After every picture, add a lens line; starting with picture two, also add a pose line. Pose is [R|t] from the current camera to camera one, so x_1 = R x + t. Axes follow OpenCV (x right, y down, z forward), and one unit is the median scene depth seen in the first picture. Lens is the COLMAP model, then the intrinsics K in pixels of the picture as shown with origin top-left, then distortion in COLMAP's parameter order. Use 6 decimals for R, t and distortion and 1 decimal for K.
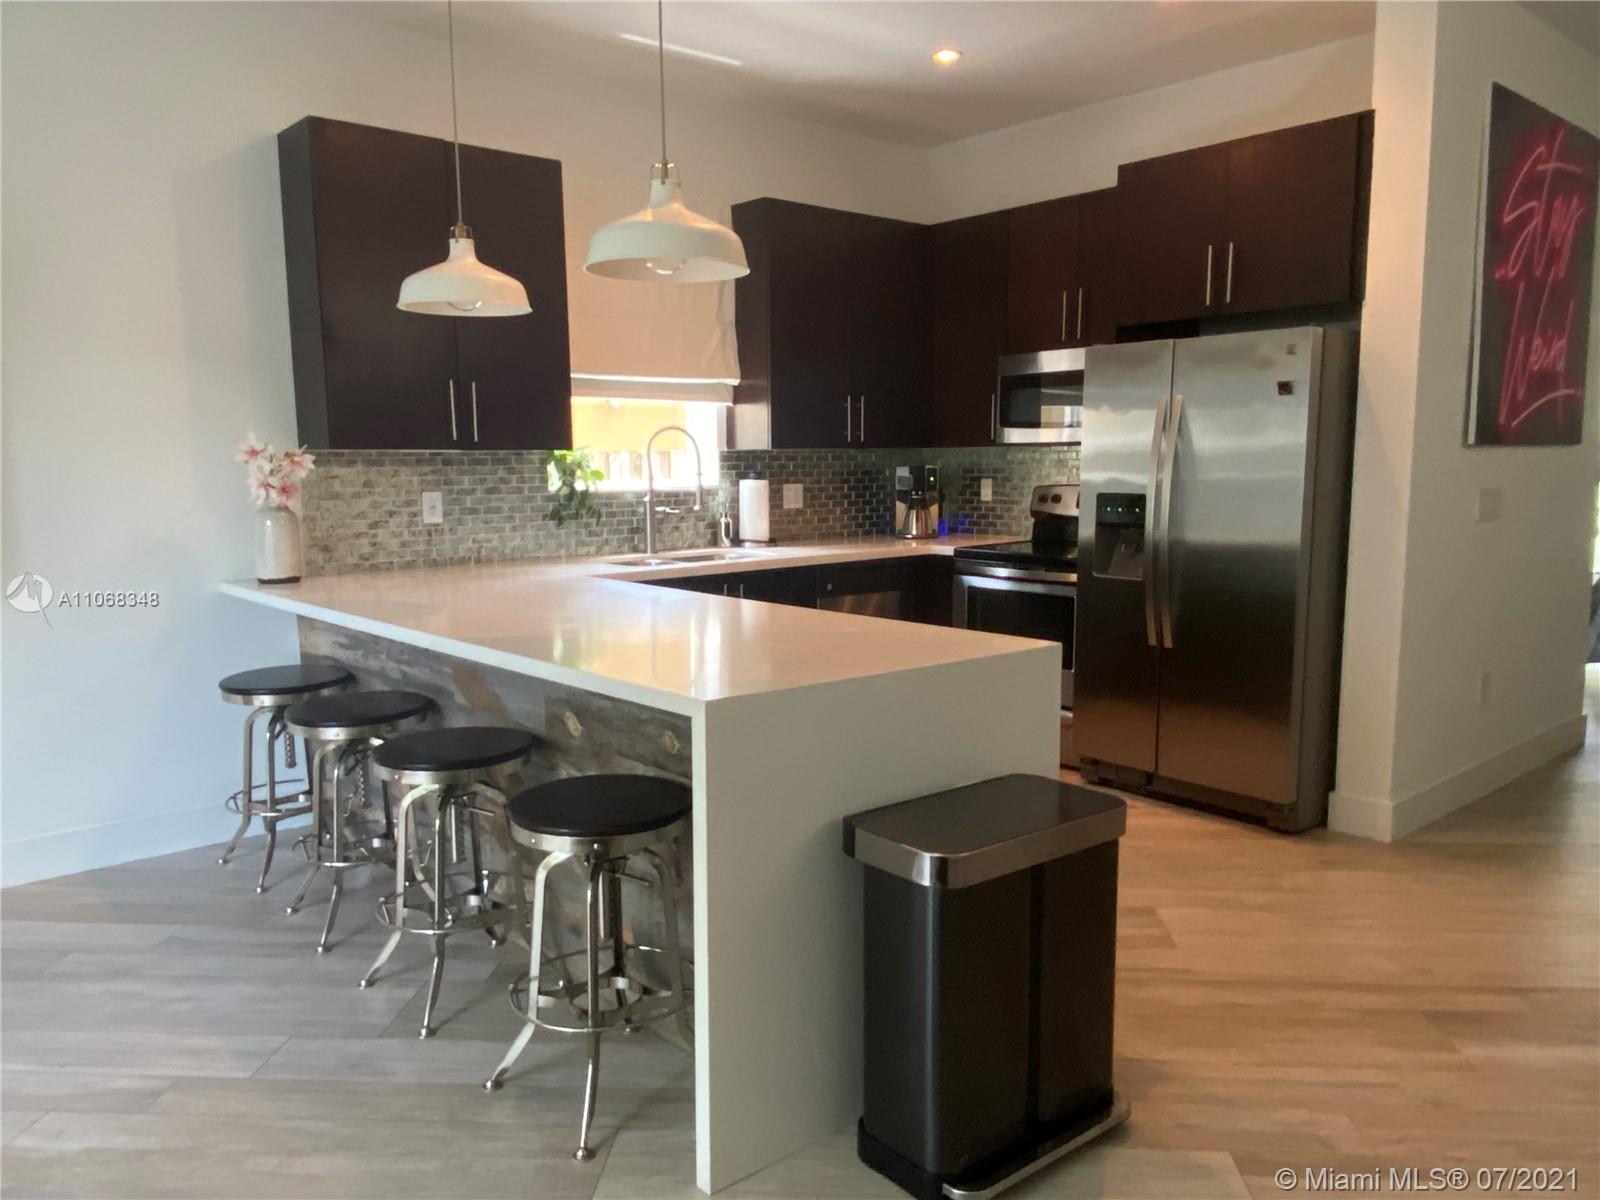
lens RADIAL K [[1205.7, 0, 780.2], [0, 1205.7, 601.6], [0, 0, 1]] dist [0.039593, -0.095643]
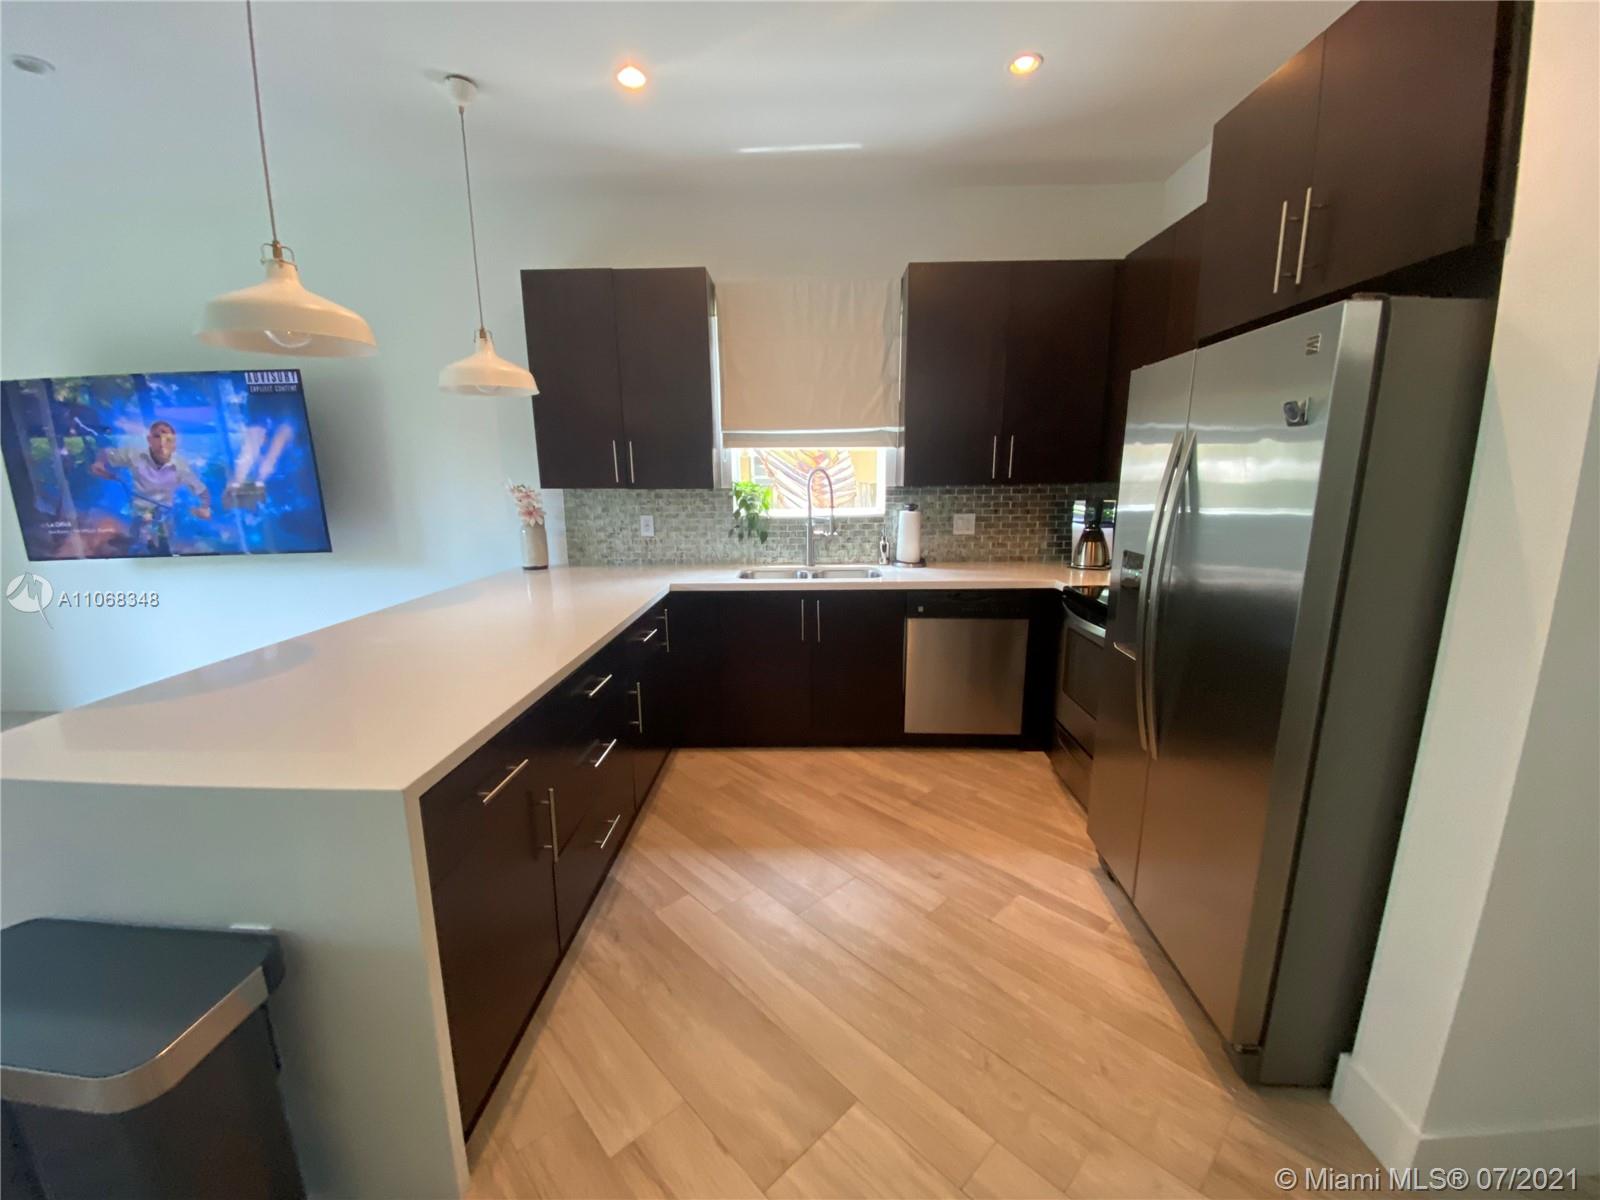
lens RADIAL K [[642.7, 0, 799.8], [0, 642.7, 608.9], [0, 0, 1]] dist [0.024367, -0.024383]
pose [[0.737929, 0.138013, -0.660616, 0.415645], [-0.075710, 0.989617, 0.122177, -0.090782], [0.670618, -0.040143, 0.740716, 0.543143]]
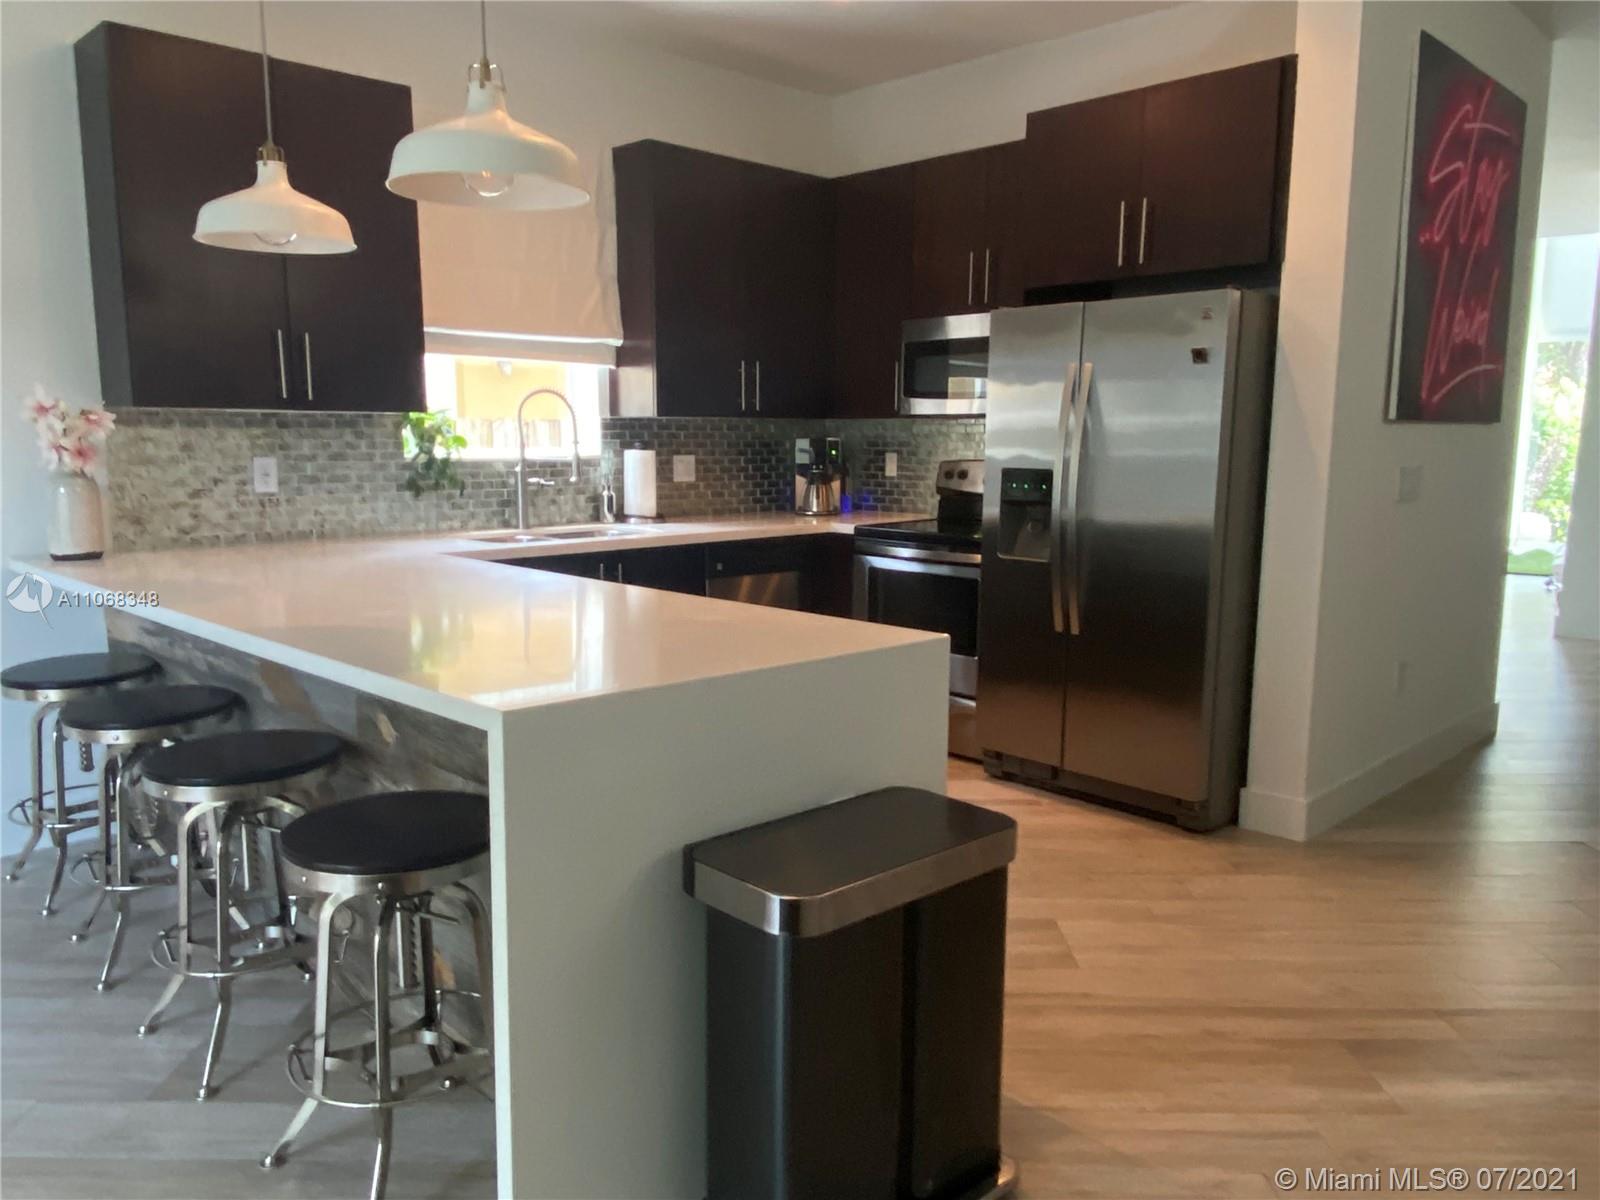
lens RADIAL K [[1196.6, 0, 800.0], [0, 1196.6, 600.0], [0, 0, 1]] dist [0.040565, -0.117023]
pose [[0.997006, 0.003622, 0.077244, 0.036977], [-0.005019, 0.999827, 0.017888, -0.003952], [-0.077165, -0.018222, 0.996852, 0.092495]]
